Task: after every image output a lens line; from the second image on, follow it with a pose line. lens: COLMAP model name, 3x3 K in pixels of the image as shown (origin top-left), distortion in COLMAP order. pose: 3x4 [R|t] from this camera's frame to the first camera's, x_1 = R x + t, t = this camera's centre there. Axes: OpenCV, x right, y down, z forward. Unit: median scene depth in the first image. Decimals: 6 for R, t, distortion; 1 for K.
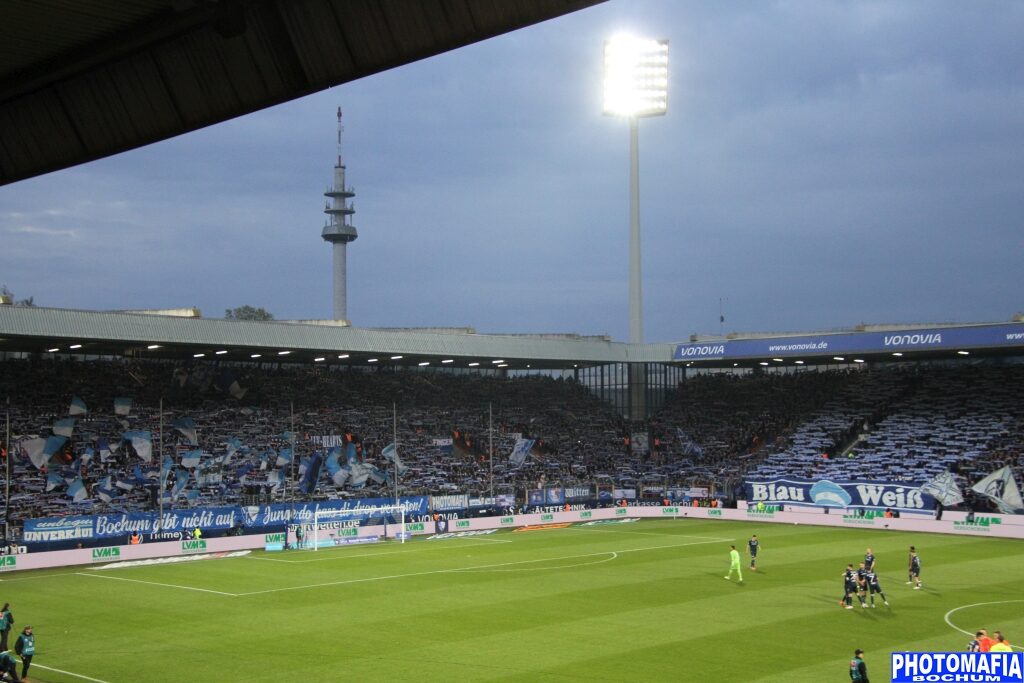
lens RADIAL K [[1323.6, 0, 511.1], [0, 1323.6, 370.6], [0, 0, 1]] dist [0.064178, 0.473304]
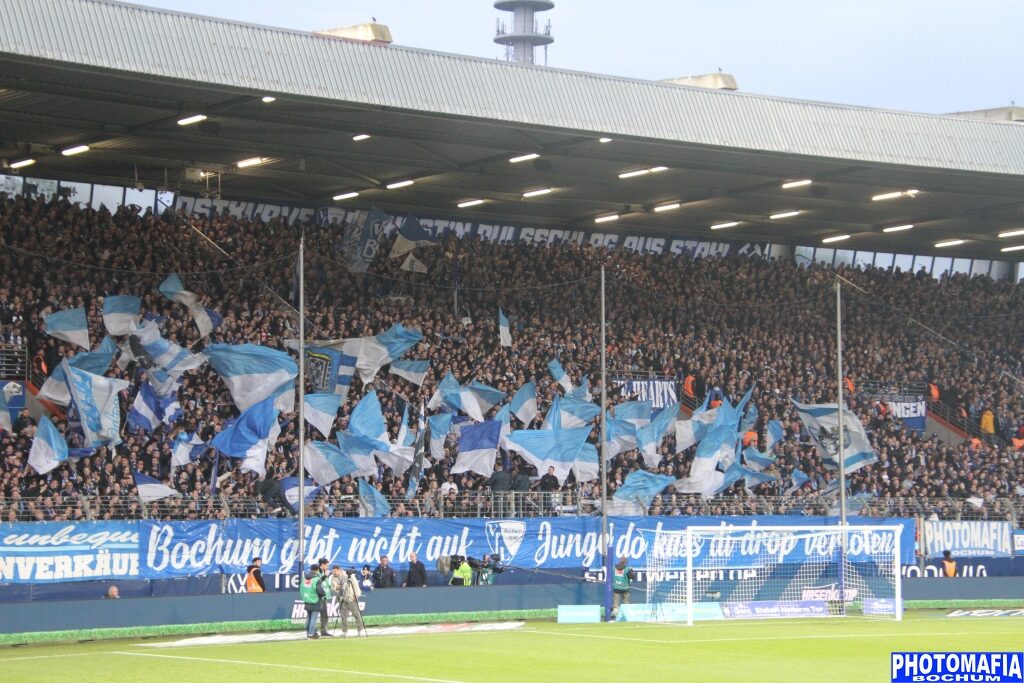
lens RADIAL K [[2481.9, 0, 512.9], [0, 2481.9, 373.3], [0, 0, 1]] dist [0.655494, 1.064240]
pose [[0.993113, 0.005485, -0.117035, -0.087905], [-0.006065, 0.999971, -0.004604, 0.051073], [0.117007, 0.005282, 0.993117, 0.207226]]
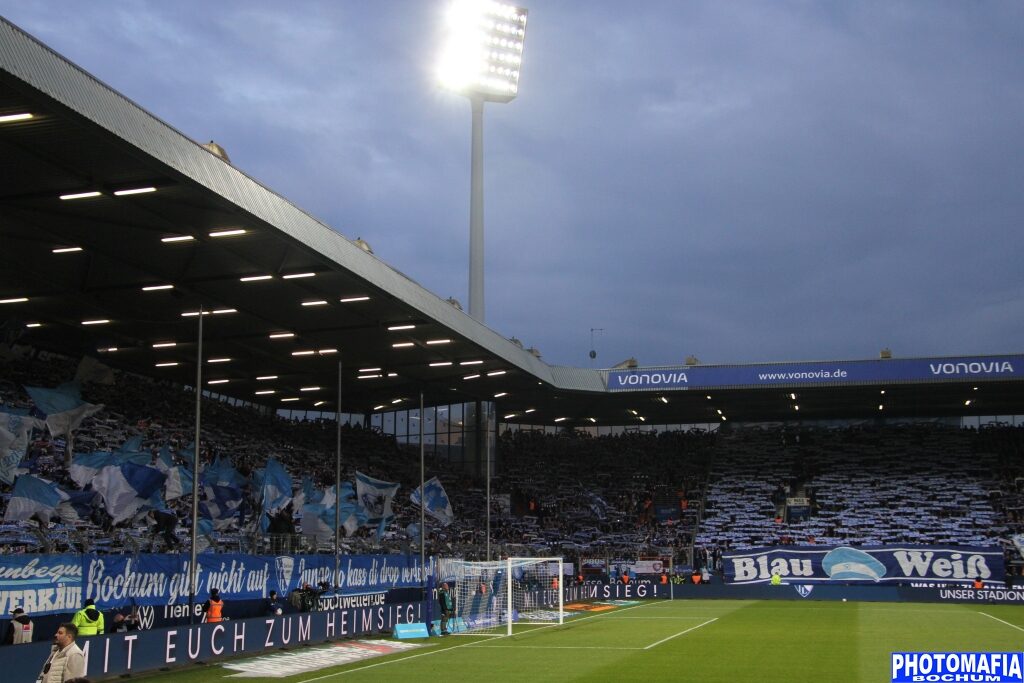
lens RADIAL K [[1229.3, 0, 512.1], [0, 1229.3, 366.8], [0, 0, 1]] dist [0.063336, 0.310335]
pose [[0.860457, 0.085106, 0.502366, -0.300715], [-0.025807, 0.991966, -0.123846, 0.072329], [-0.508870, 0.093599, 0.855740, 0.461489]]
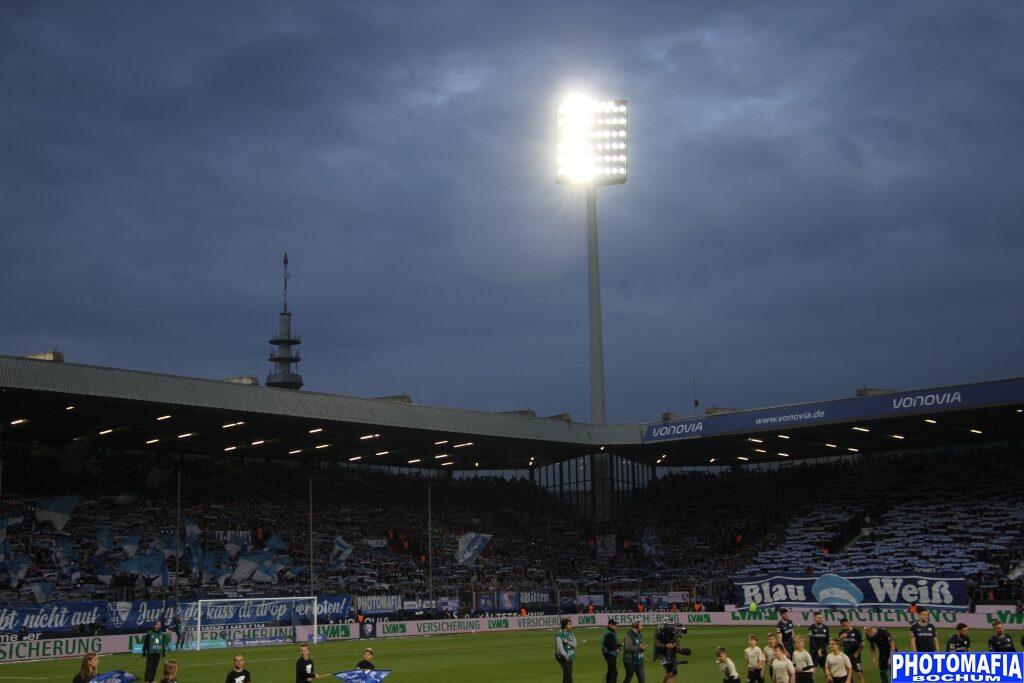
lens RADIAL K [[1323.6, 0, 511.1], [0, 1323.6, 370.6], [0, 0, 1]] dist [0.064178, 0.473304]
pose [[0.999342, -0.008258, 0.035308, 0.006894], [0.012695, 0.991775, -0.127365, 0.058659], [-0.033966, 0.127730, 0.991227, 0.156176]]
